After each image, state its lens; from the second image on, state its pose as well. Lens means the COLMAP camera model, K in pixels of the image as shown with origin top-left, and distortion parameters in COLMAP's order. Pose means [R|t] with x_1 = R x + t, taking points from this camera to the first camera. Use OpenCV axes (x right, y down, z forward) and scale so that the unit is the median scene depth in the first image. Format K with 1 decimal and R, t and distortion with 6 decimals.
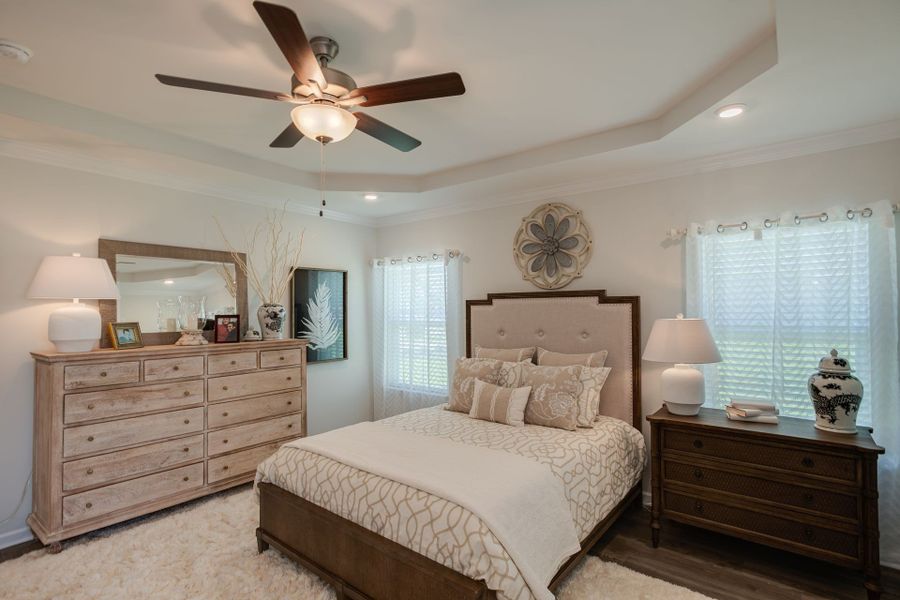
lens RADIAL K [[444.7, 0, 445.5], [0, 444.7, 299.5], [0, 0, 1]] dist [-0.015502, -0.000584]
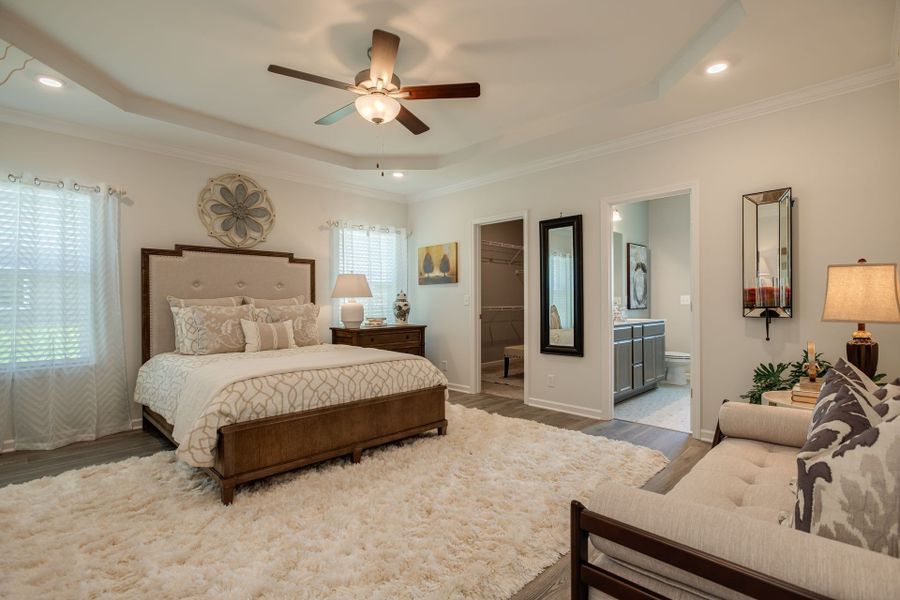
lens RADIAL K [[444.7, 0, 445.4], [0, 444.7, 302.7], [0, 0, 1]] dist [-0.015502, -0.000584]
pose [[0.098431, 0.004466, 0.995134, -0.984560], [-0.021651, 0.999763, -0.002345, 0.126846], [-0.994908, -0.021315, 0.098505, 0.381206]]
